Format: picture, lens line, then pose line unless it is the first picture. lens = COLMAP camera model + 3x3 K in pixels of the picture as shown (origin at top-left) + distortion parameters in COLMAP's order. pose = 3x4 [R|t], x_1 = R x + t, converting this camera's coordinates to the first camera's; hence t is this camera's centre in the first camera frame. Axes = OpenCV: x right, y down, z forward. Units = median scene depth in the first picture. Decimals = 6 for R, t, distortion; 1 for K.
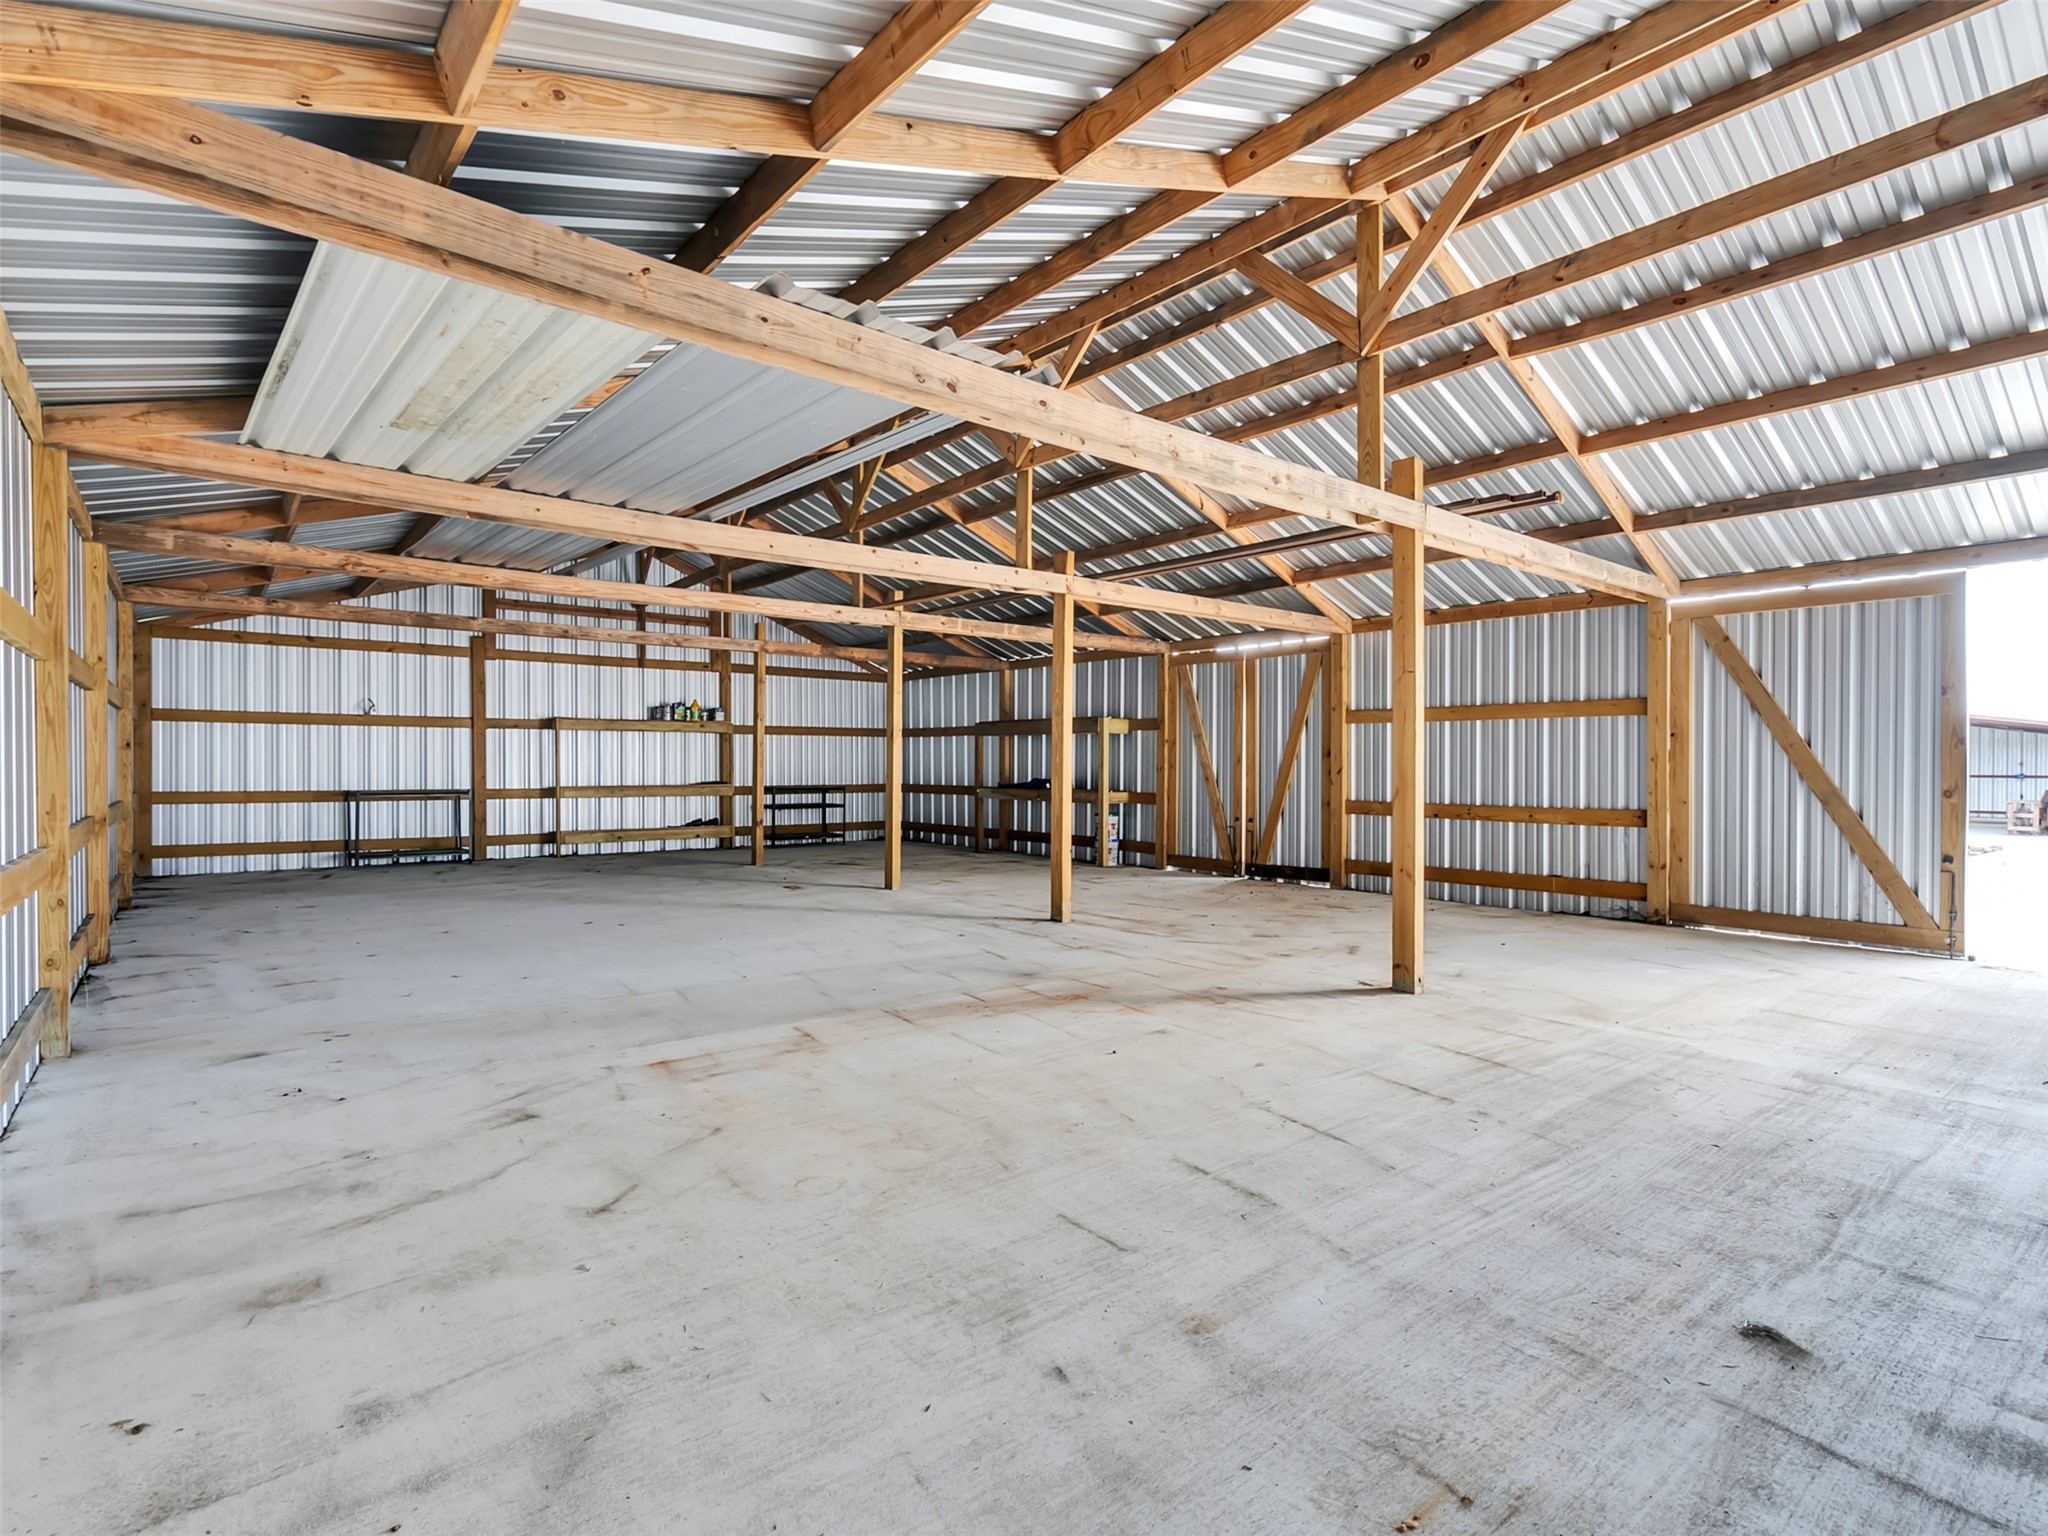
lens RADIAL K [[1049.1, 0, 1009.0], [0, 1049.1, 768.7], [0, 0, 1]] dist [-0.010607, 0.007151]
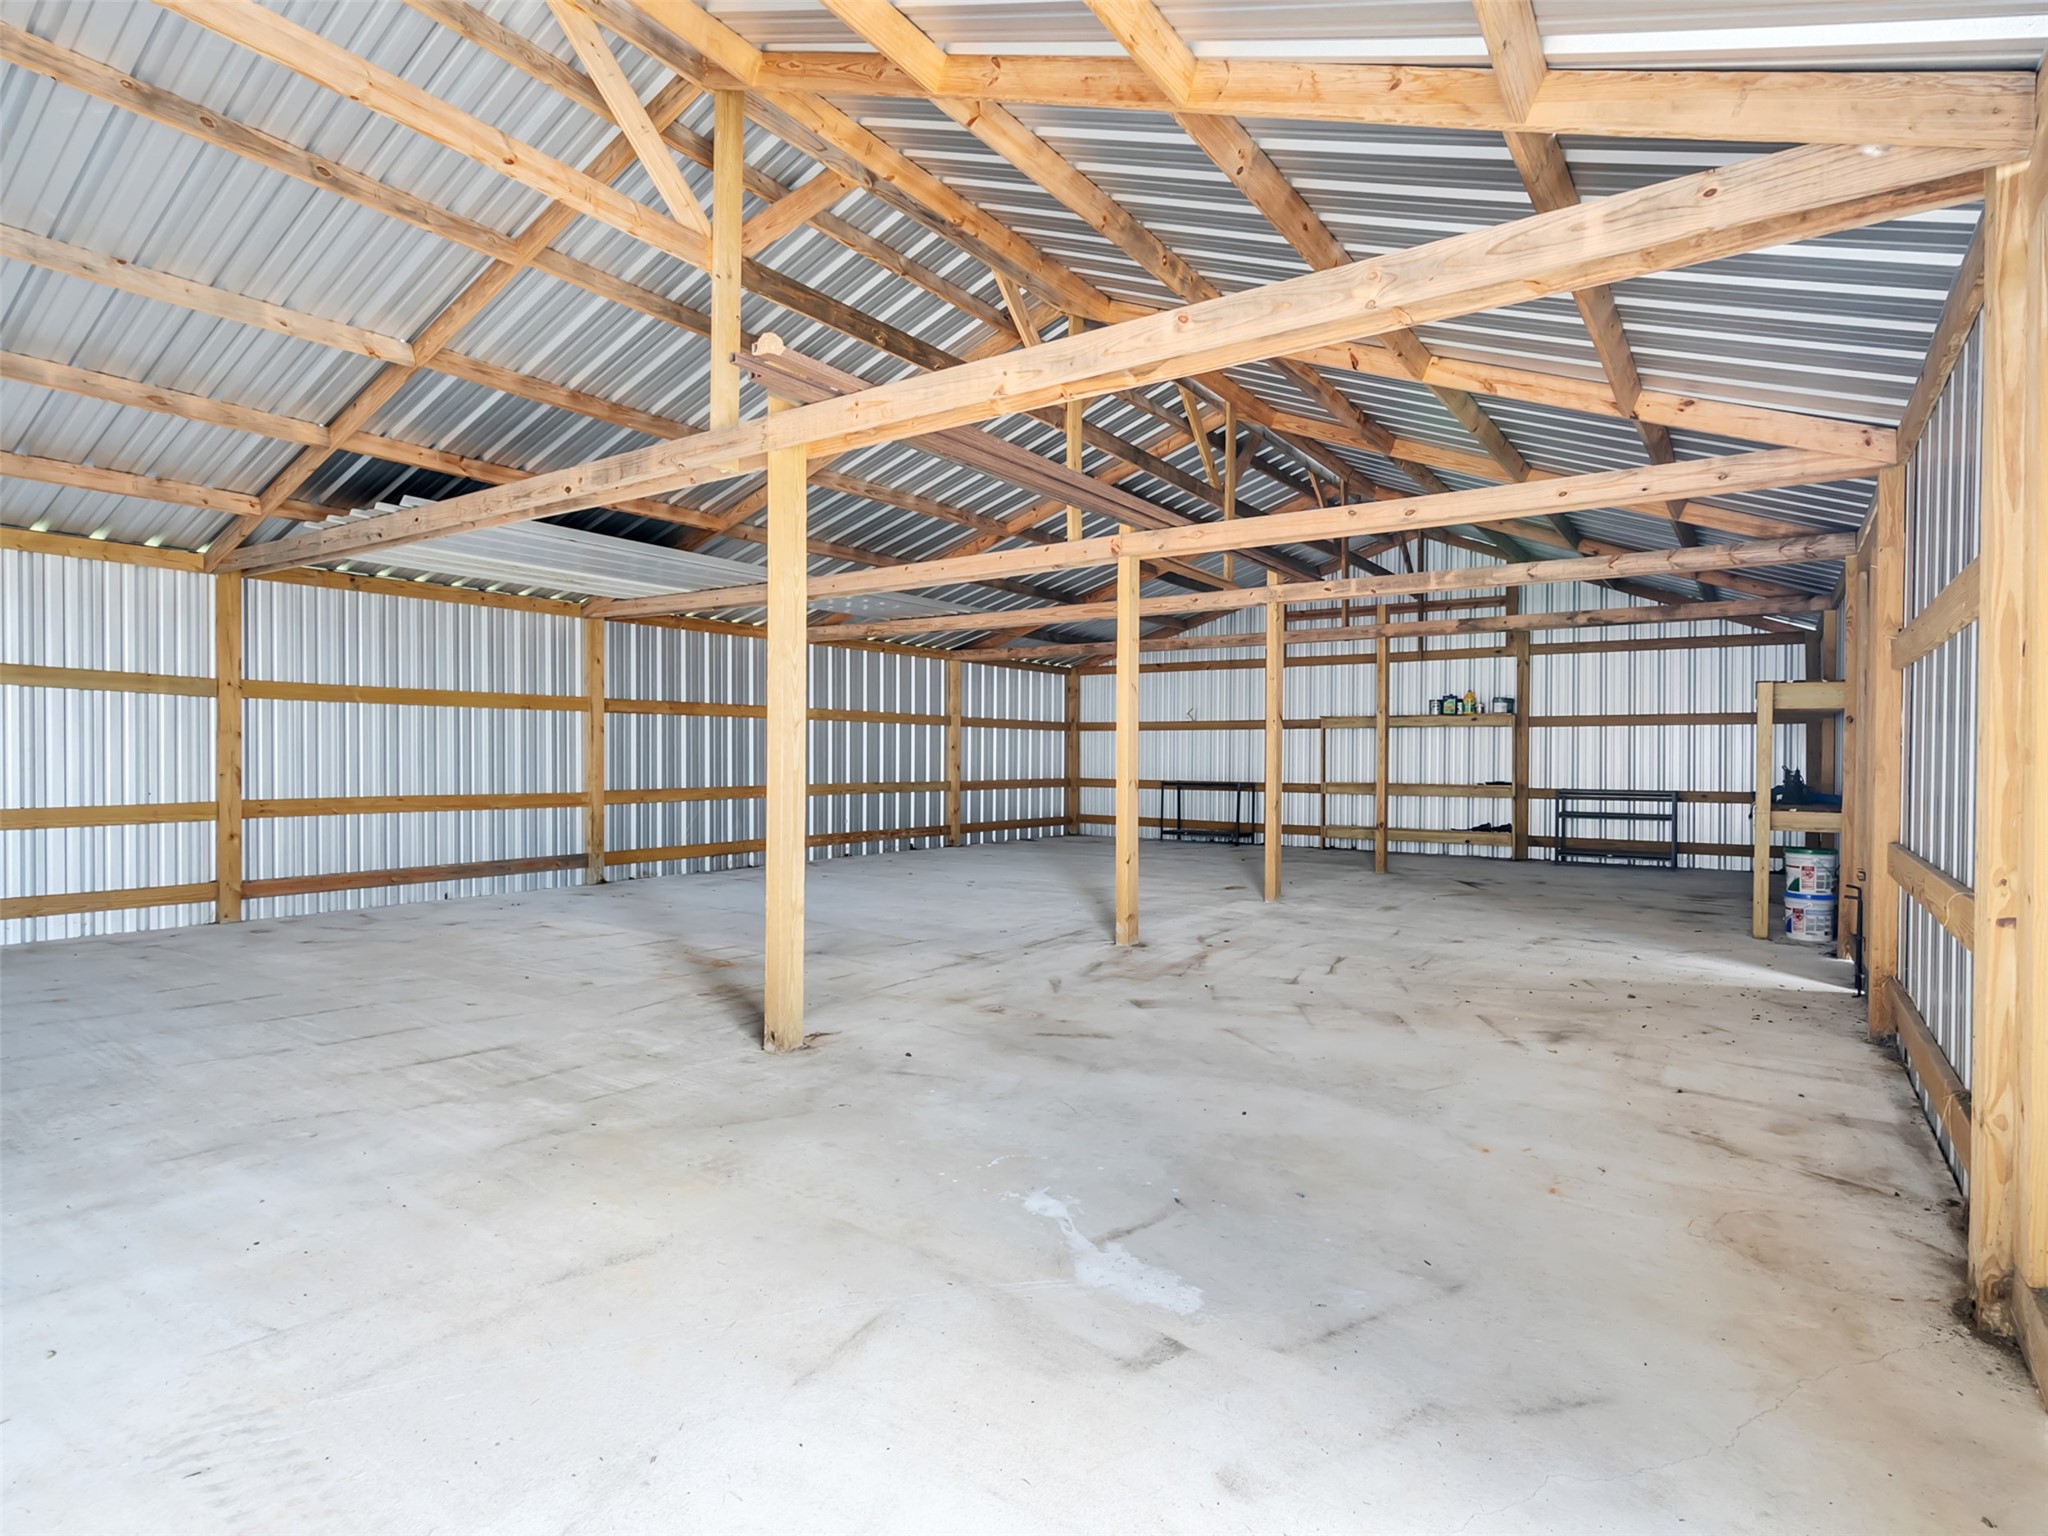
lens RADIAL K [[1049.1, 0, 1009.0], [0, 1049.1, 768.7], [0, 0, 1]] dist [-0.010607, 0.007151]
pose [[0.269241, 0.008993, -0.963031, 0.528519], [-0.010108, 0.999928, 0.006512, -0.000392], [0.963020, 0.007981, 0.269313, 0.430652]]
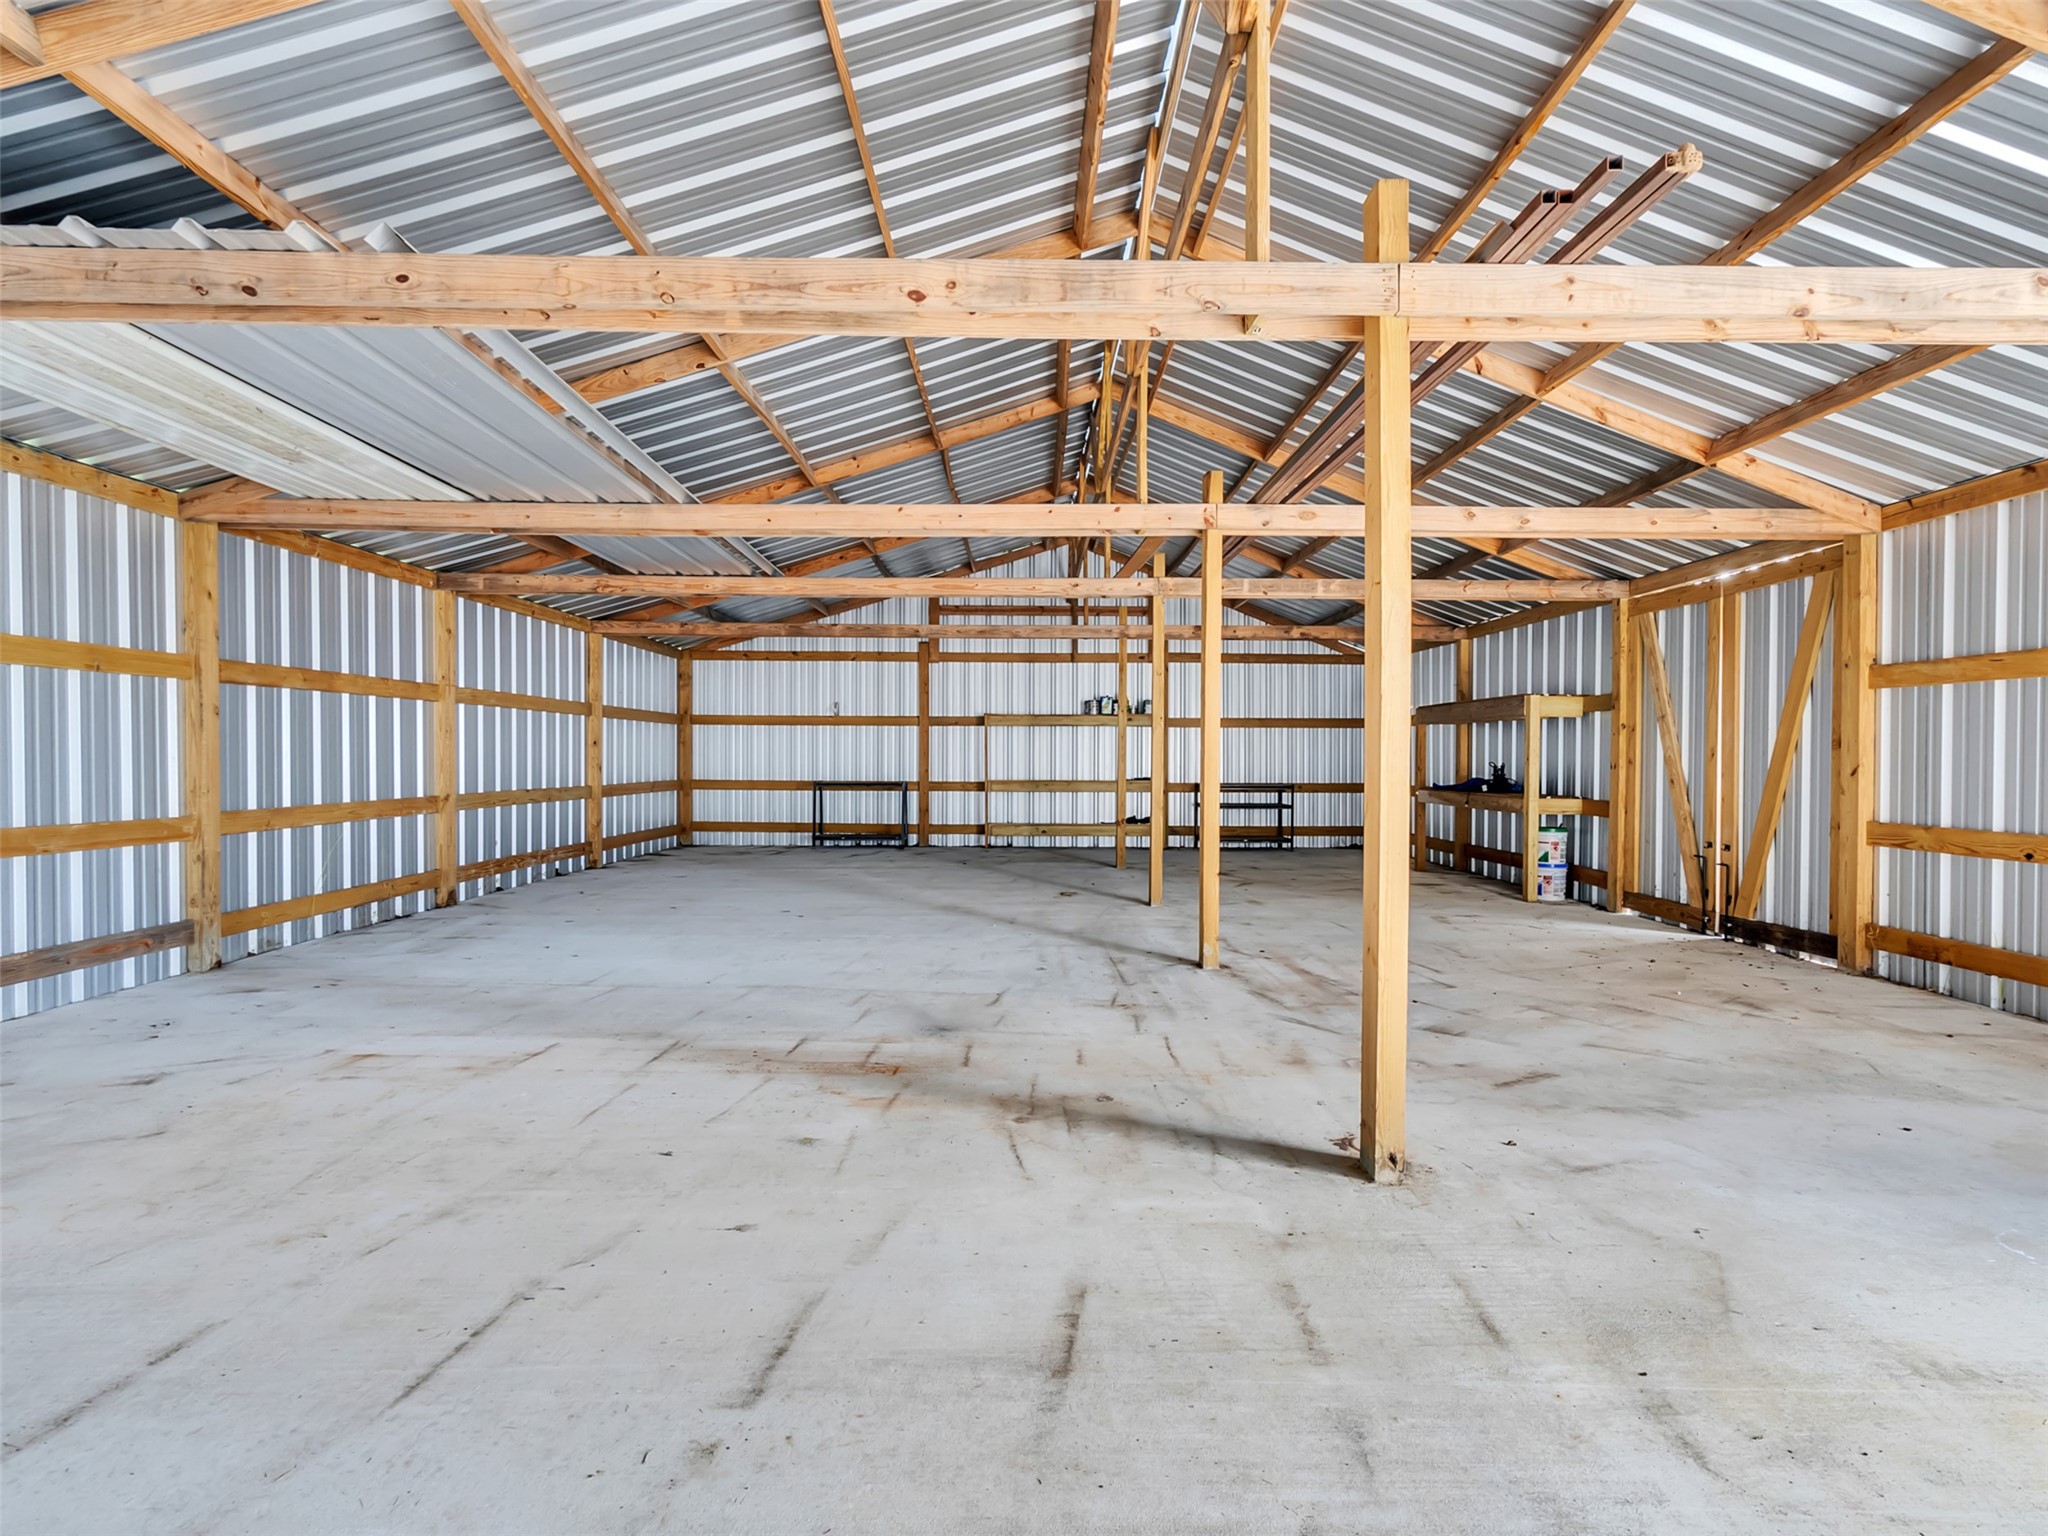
lens RADIAL K [[1049.1, 0, 1009.0], [0, 1049.1, 768.7], [0, 0, 1]] dist [-0.010607, 0.007151]
pose [[0.775231, 0.006784, -0.631641, 0.262206], [-0.005036, 0.999977, 0.004559, 0.000529], [0.631658, -0.000354, 0.775247, 0.211201]]
